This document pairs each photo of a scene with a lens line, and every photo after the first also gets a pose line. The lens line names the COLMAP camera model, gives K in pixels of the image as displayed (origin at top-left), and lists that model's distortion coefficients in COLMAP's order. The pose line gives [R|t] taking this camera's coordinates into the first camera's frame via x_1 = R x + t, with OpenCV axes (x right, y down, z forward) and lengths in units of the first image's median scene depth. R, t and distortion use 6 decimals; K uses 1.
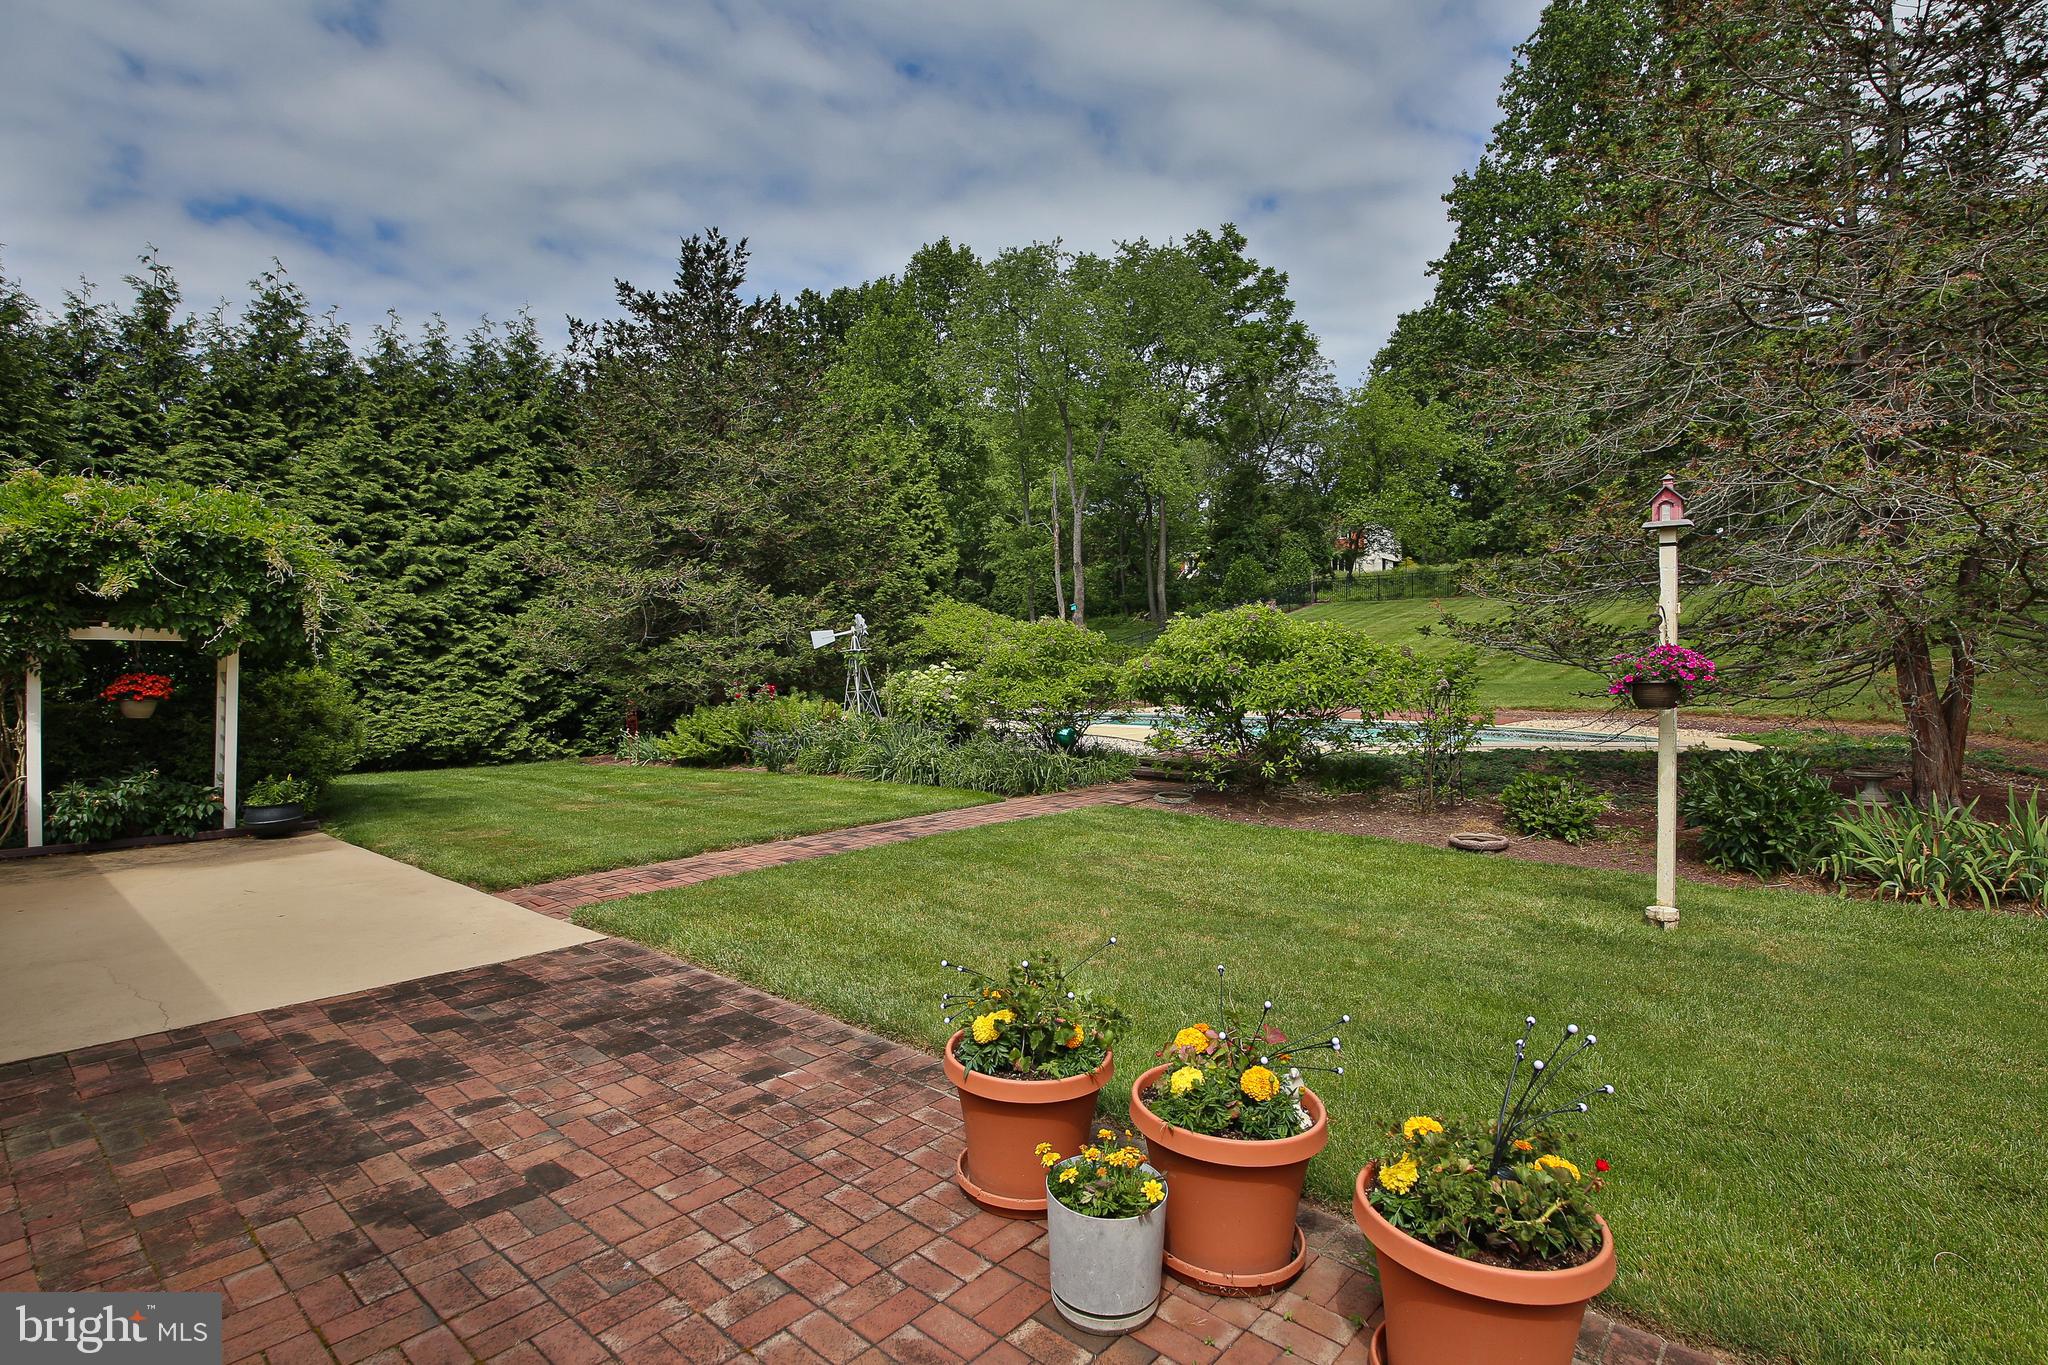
lens RADIAL K [[940.8, 0, 1039.3], [0, 940.8, 680.7], [0, 0, 1]] dist [-0.022568, -0.006144]
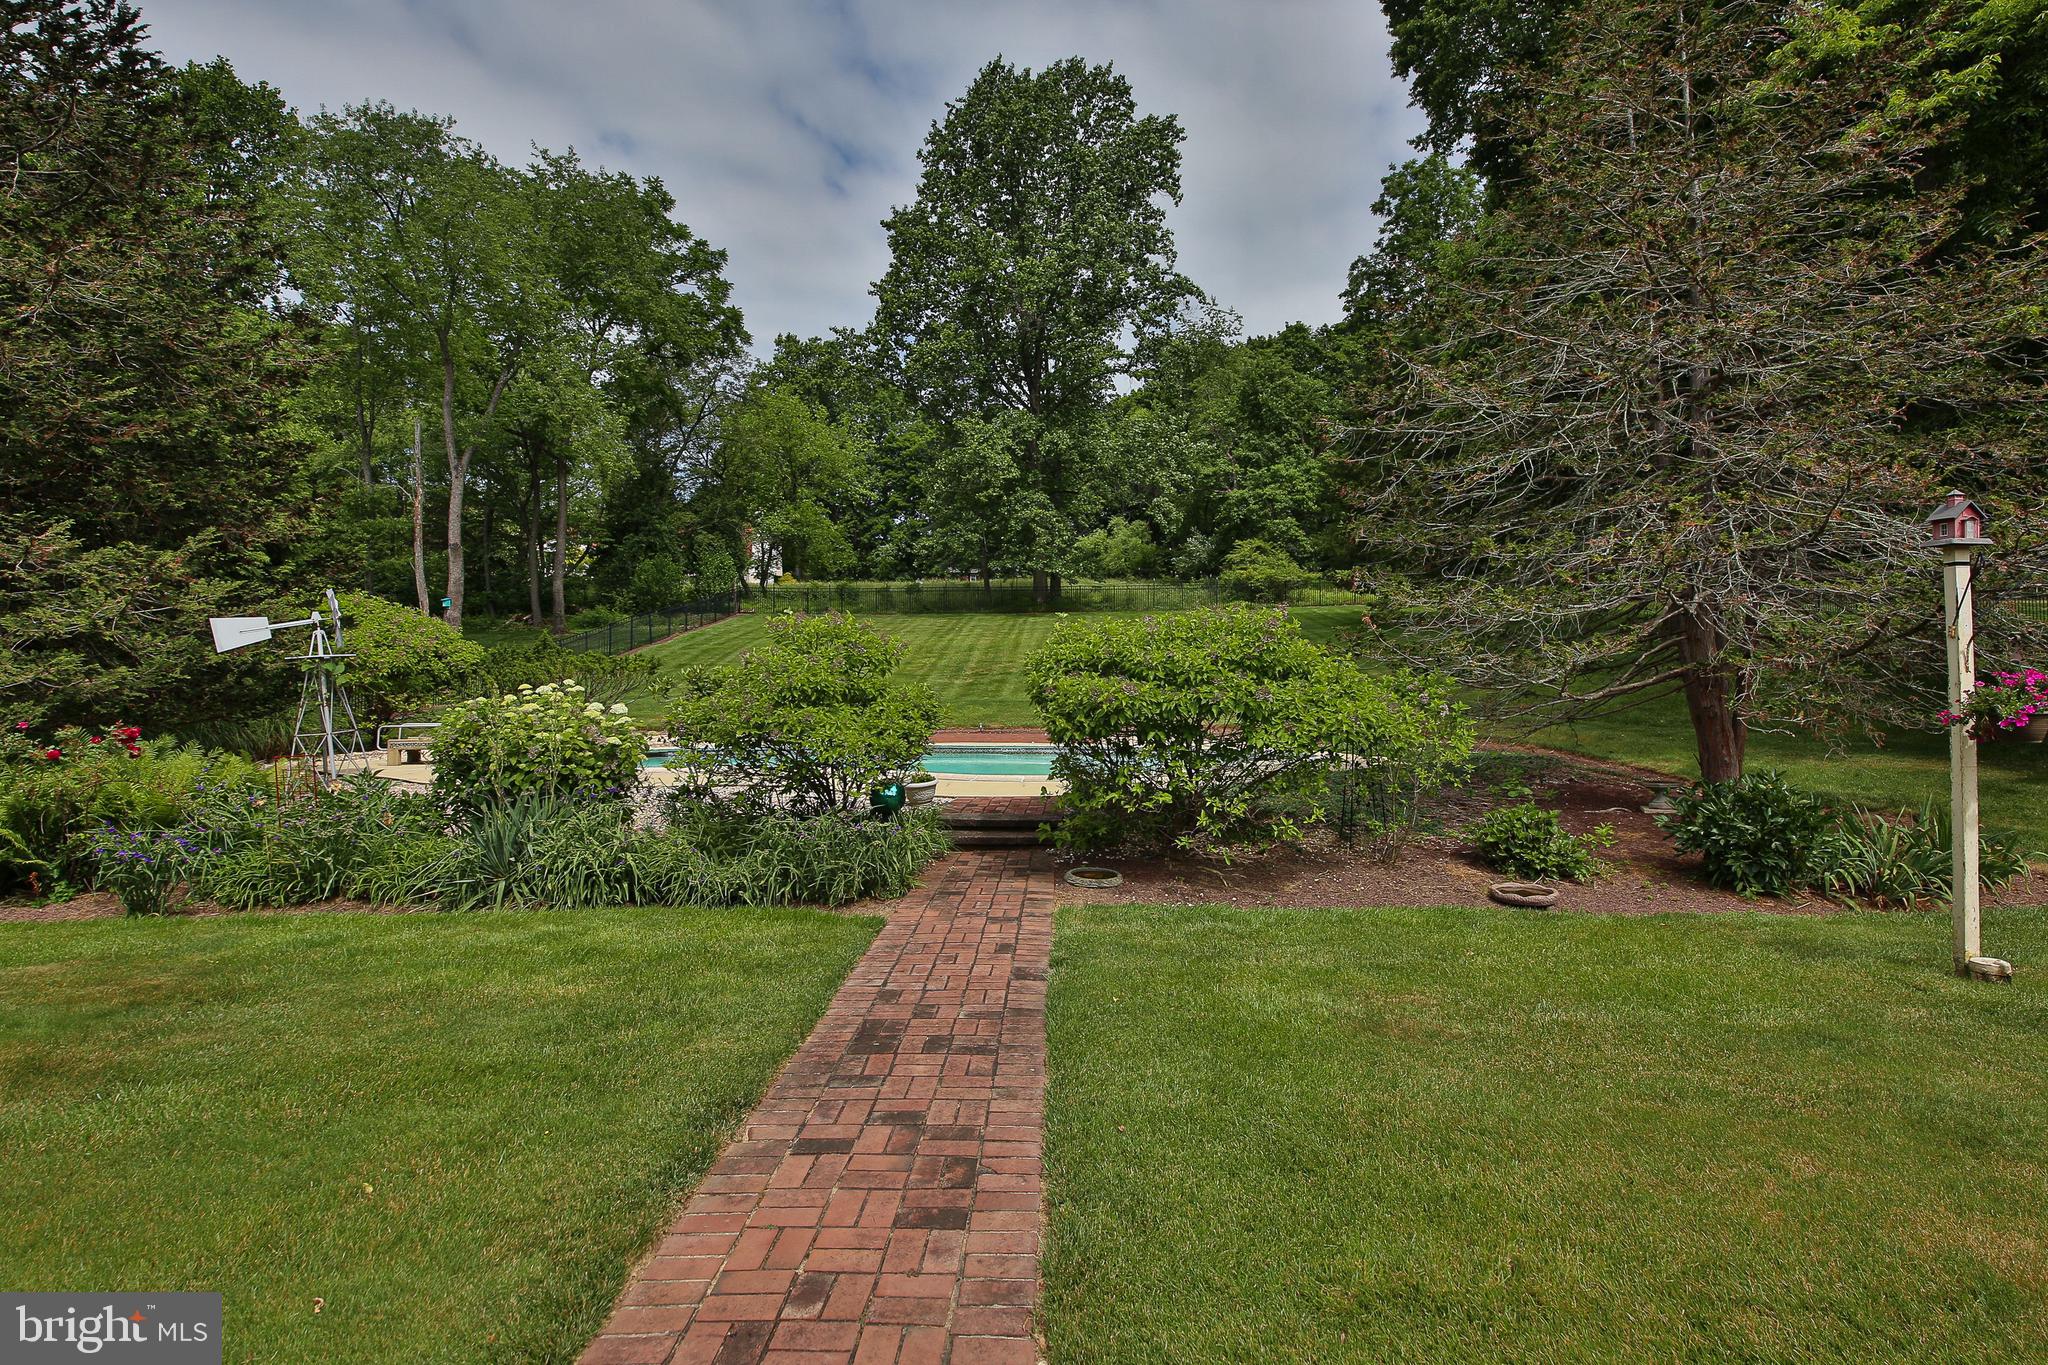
lens RADIAL K [[940.8, 0, 1115.9], [0, 940.8, 643.8], [0, 0, 1]] dist [-0.022568, -0.006144]
pose [[0.726775, 0.024419, 0.686442, -0.198665], [0.014478, 0.998601, -0.050852, -0.005407], [-0.686723, 0.046896, 0.725405, 0.266180]]
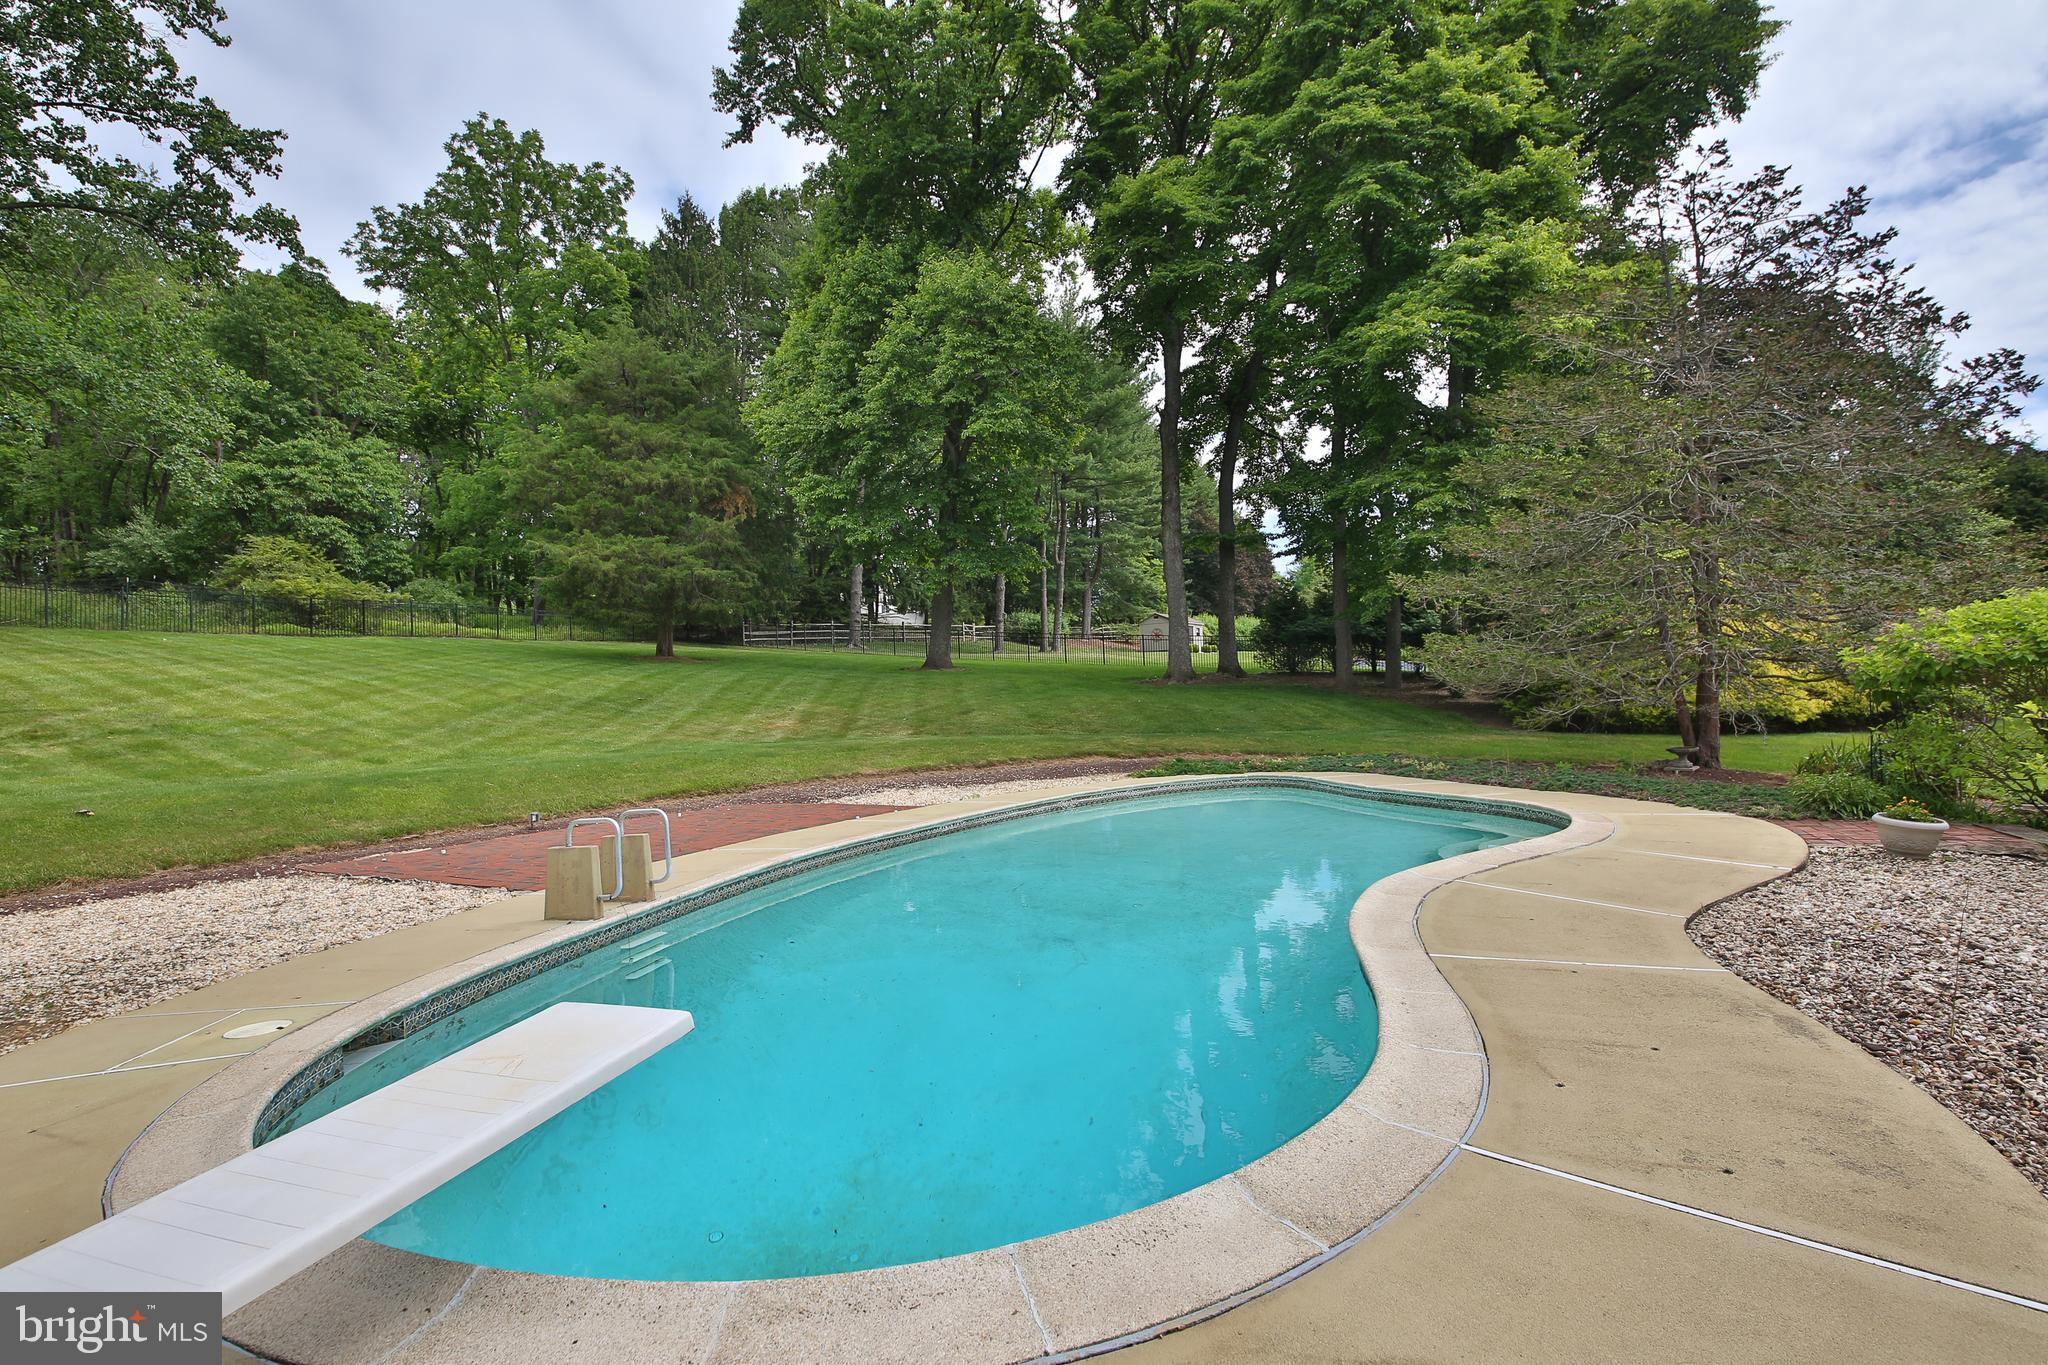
lens RADIAL K [[908.5, 0, 1022.2], [0, 908.5, 681.2], [0, 0, 1]] dist [-0.009687, -0.004382]
pose [[-0.271101, 0.044785, 0.961509, -0.146405], [0.060541, 0.997733, -0.029402, -0.015653], [-0.960645, 0.050240, -0.273197, 1.156786]]
